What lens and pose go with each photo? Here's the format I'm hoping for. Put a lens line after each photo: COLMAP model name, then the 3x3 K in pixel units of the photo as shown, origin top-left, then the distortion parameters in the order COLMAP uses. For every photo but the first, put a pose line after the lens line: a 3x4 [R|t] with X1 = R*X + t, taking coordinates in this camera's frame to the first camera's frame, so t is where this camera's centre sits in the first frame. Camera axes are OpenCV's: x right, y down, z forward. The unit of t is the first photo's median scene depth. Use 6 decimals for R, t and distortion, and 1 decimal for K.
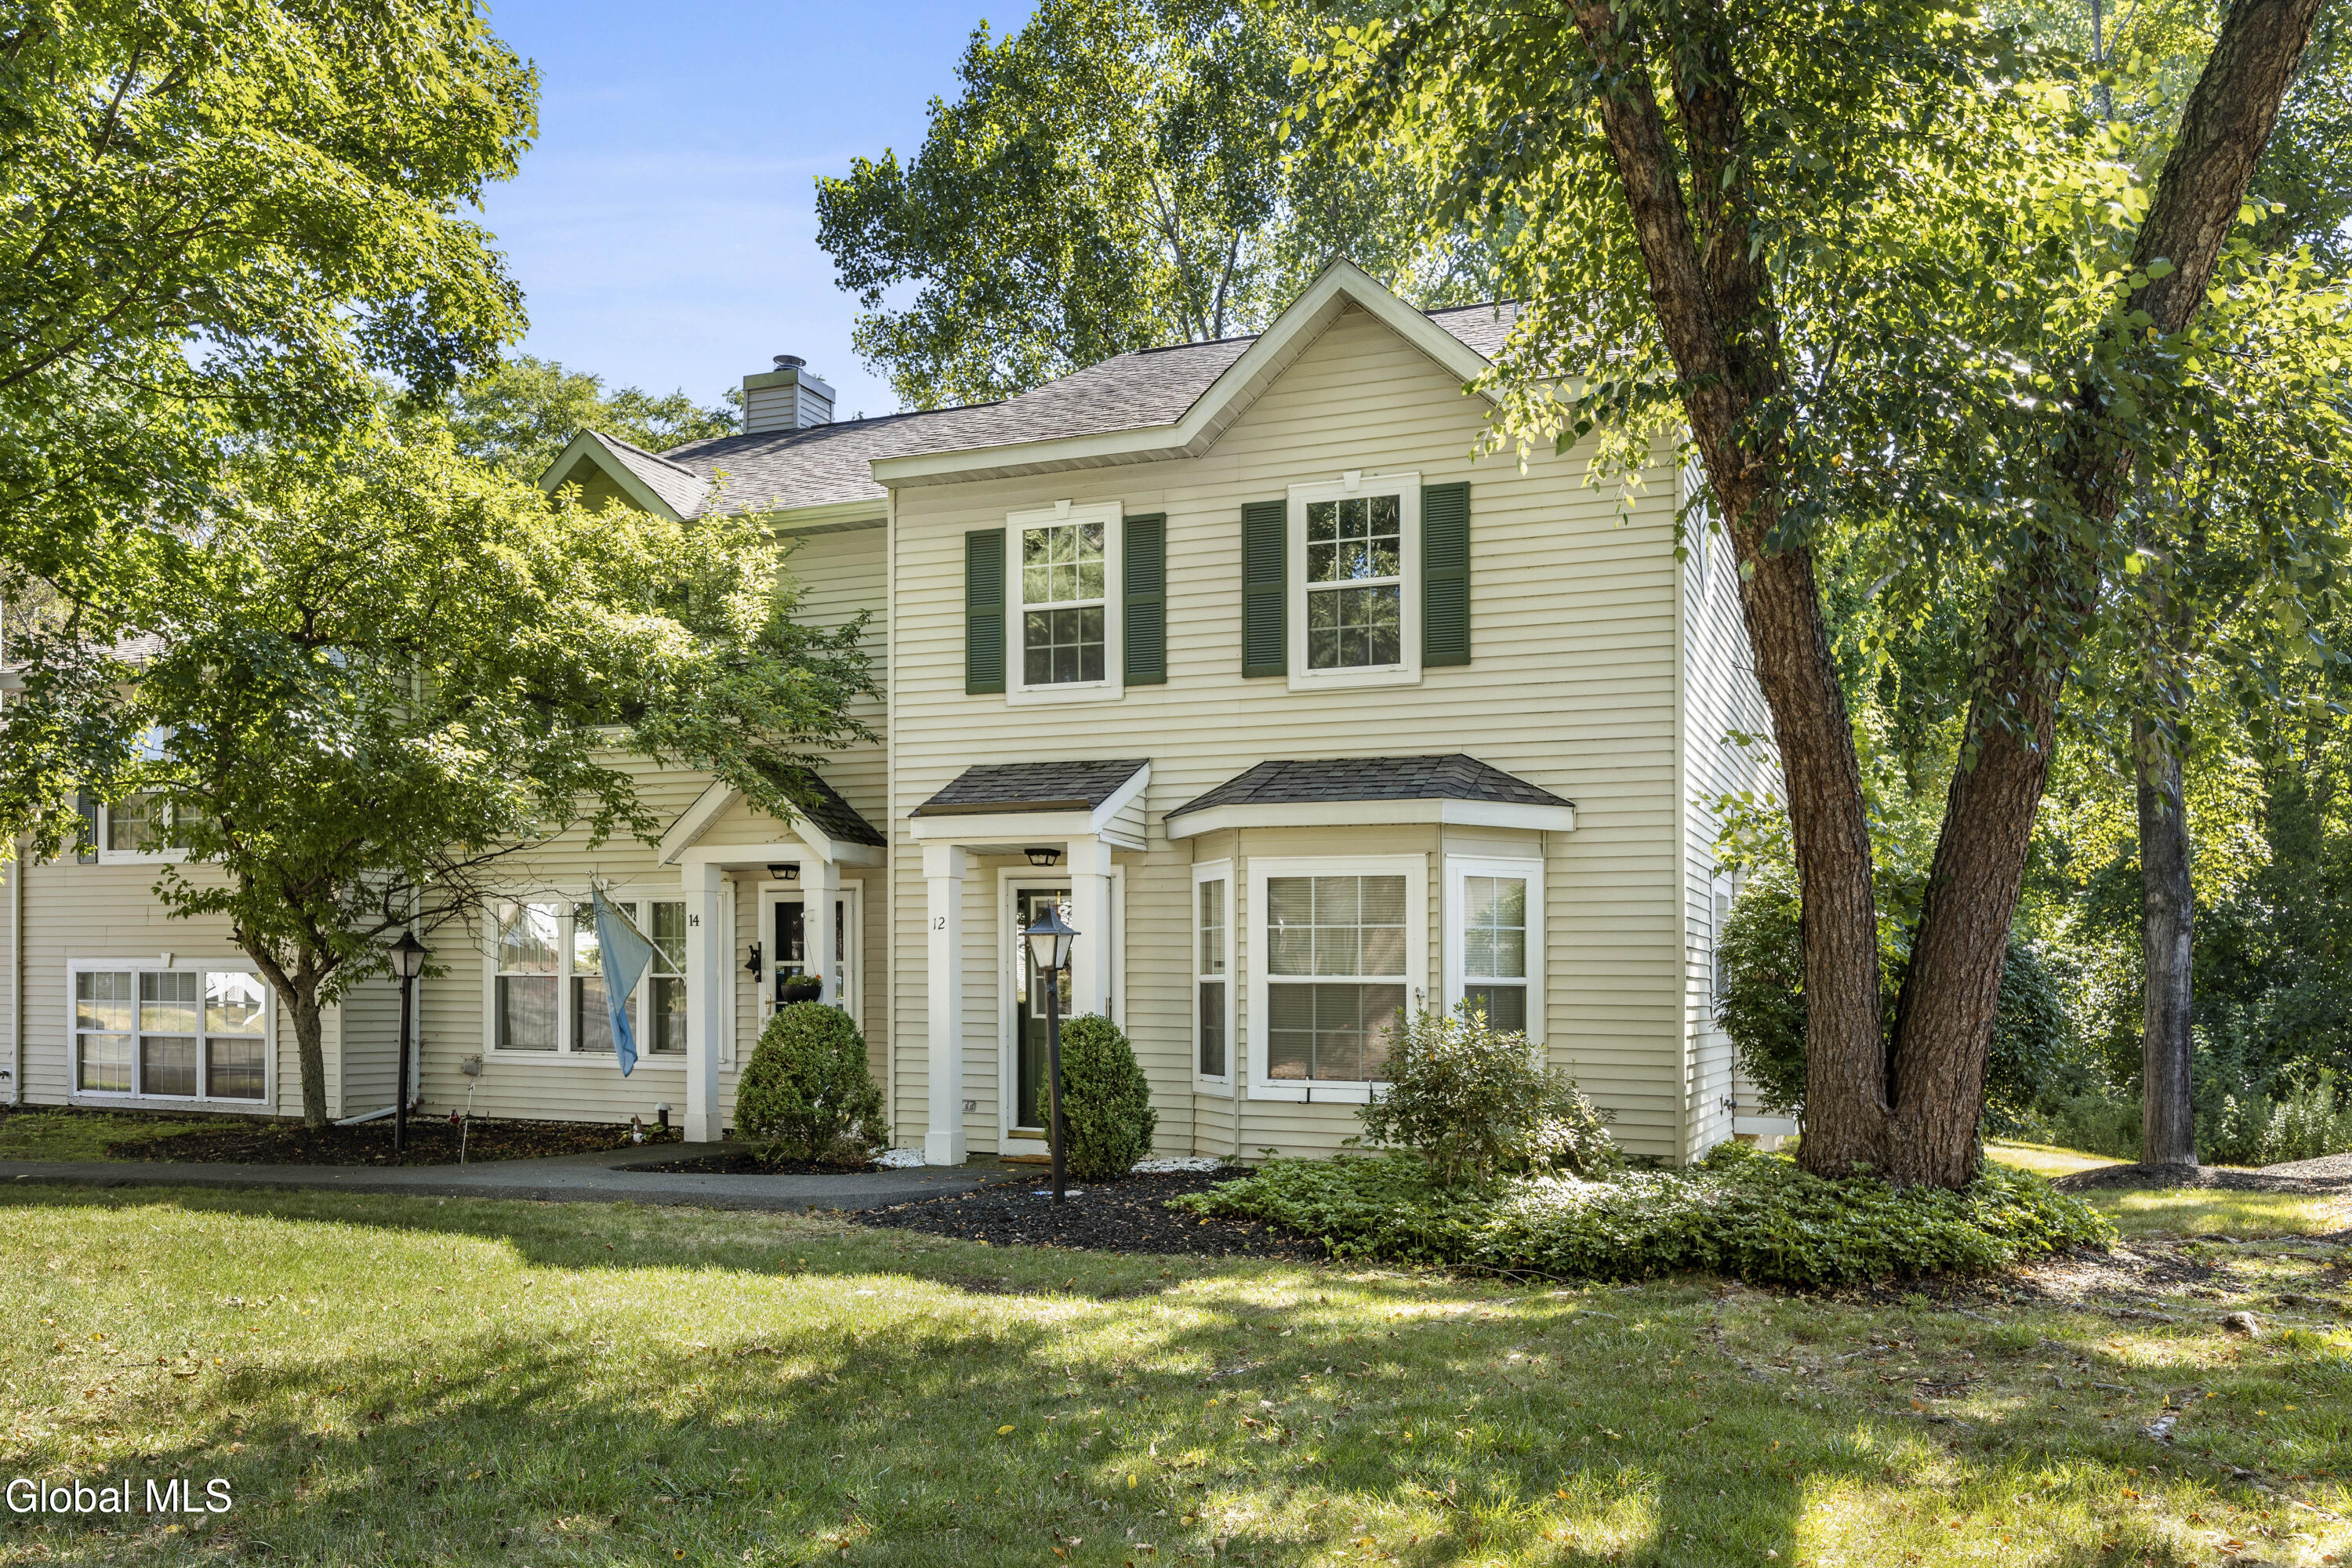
lens RADIAL K [[1848.1, 0, 1176.3], [0, 1848.1, 801.2], [0, 0, 1]] dist [-0.019564, -0.004368]
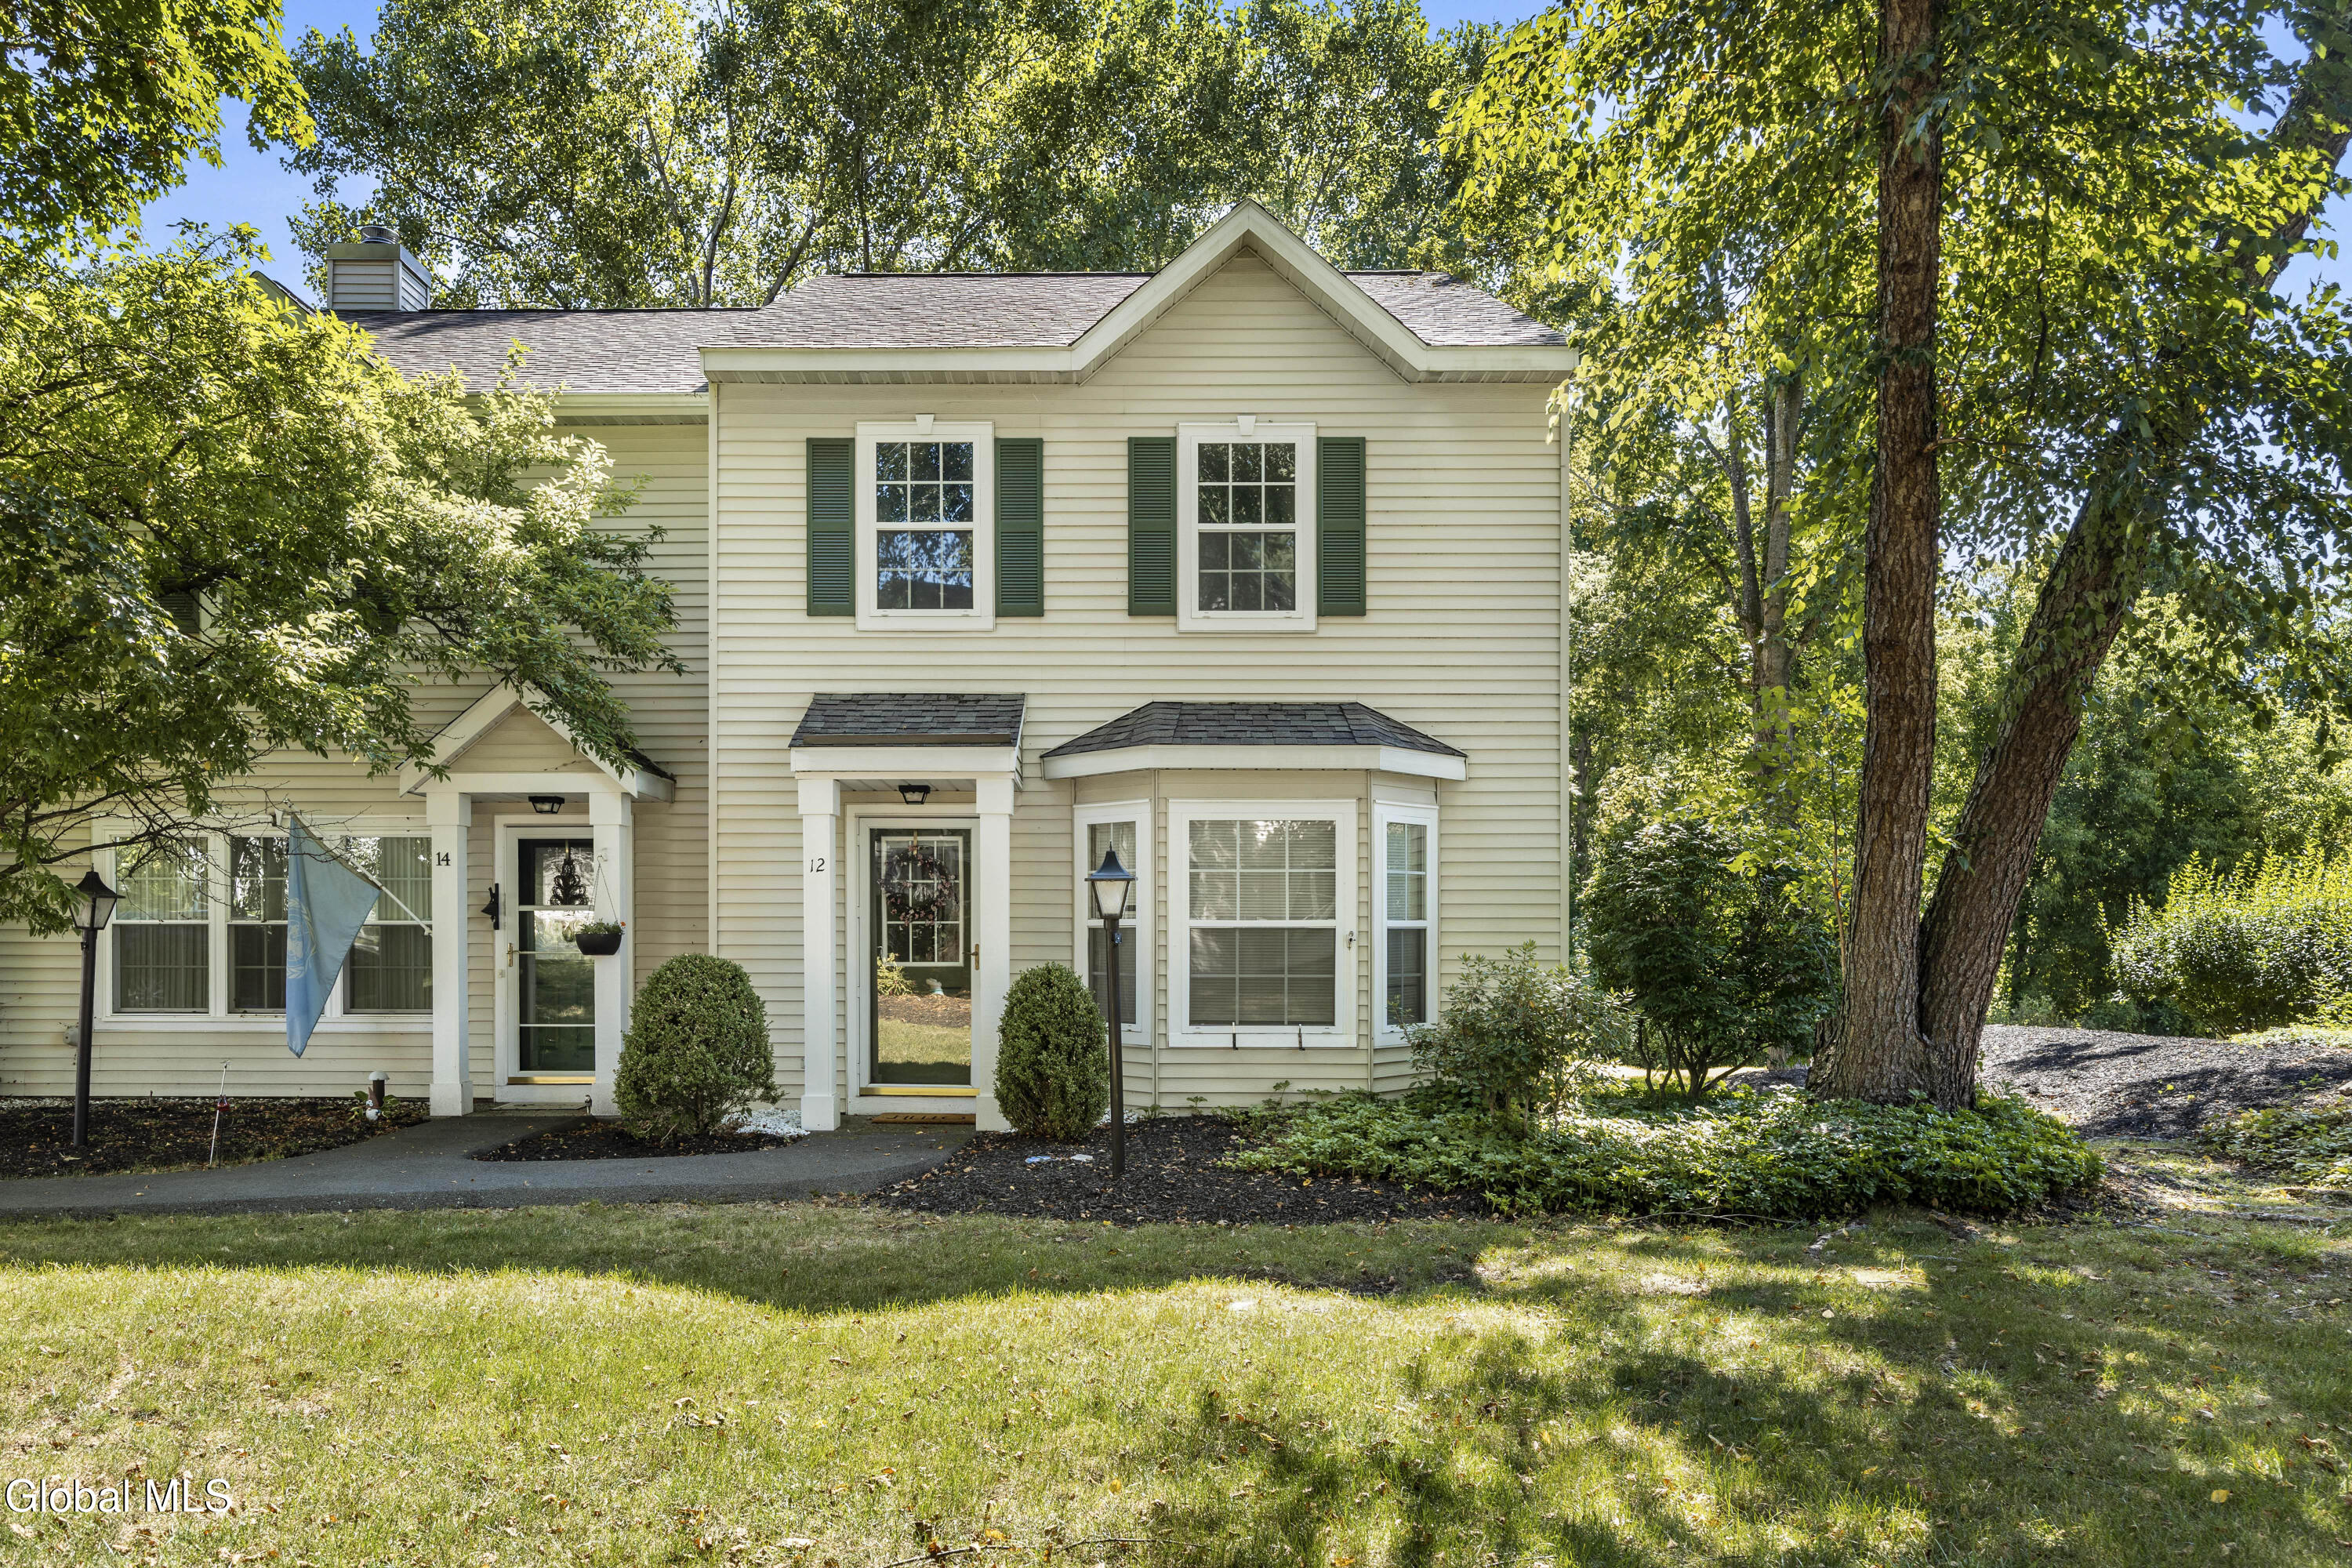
lens RADIAL K [[1691.6, 0, 1176.3], [0, 1691.6, 773.3], [0, 0, 1]] dist [-0.032089, -0.000462]
pose [[0.922909, 0.024353, 0.384248, -0.284260], [-0.030637, 0.999478, 0.010240, 0.006778], [-0.383798, -0.021223, 0.923173, 0.164640]]
